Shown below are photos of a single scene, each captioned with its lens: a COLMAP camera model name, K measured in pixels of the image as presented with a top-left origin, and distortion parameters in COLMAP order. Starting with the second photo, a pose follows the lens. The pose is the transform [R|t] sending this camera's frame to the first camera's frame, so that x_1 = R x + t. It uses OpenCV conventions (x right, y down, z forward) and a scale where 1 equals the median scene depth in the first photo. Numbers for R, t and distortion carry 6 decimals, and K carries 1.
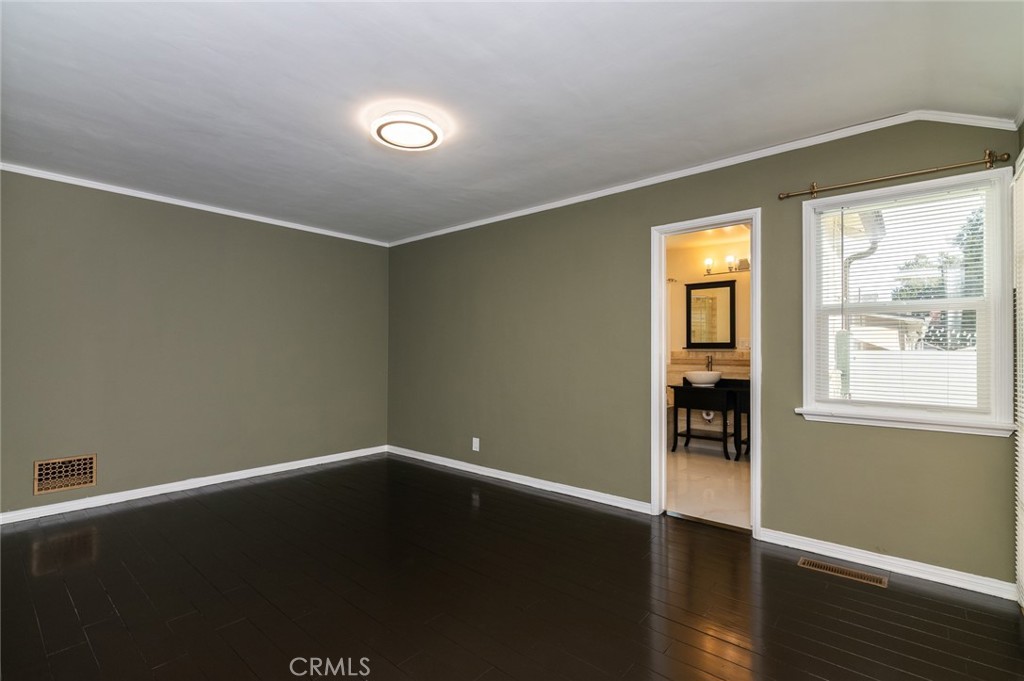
lens RADIAL K [[465.8, 0, 510.4], [0, 465.8, 339.2], [0, 0, 1]] dist [0.000386, -0.000020]
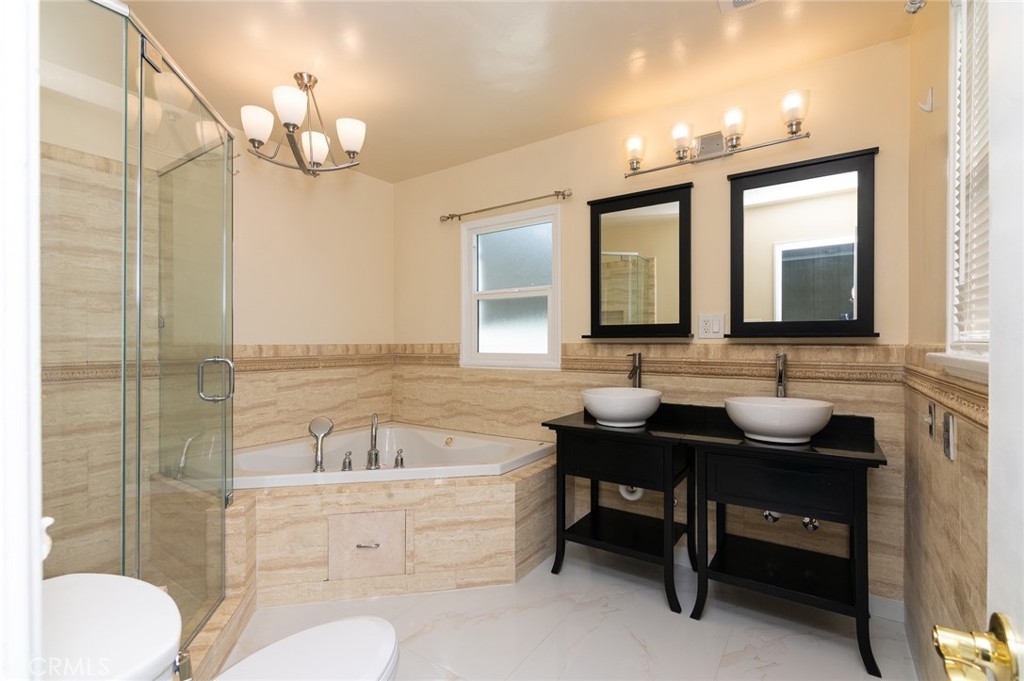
lens RADIAL K [[465.8, 0, 511.8], [0, 465.8, 340.7], [0, 0, 1]] dist [0.000386, -0.000020]
pose [[0.993177, -0.009345, 0.116240, 0.255866], [0.005642, 0.999467, 0.032153, 0.007823], [-0.116479, -0.031278, 0.992701, 0.567121]]
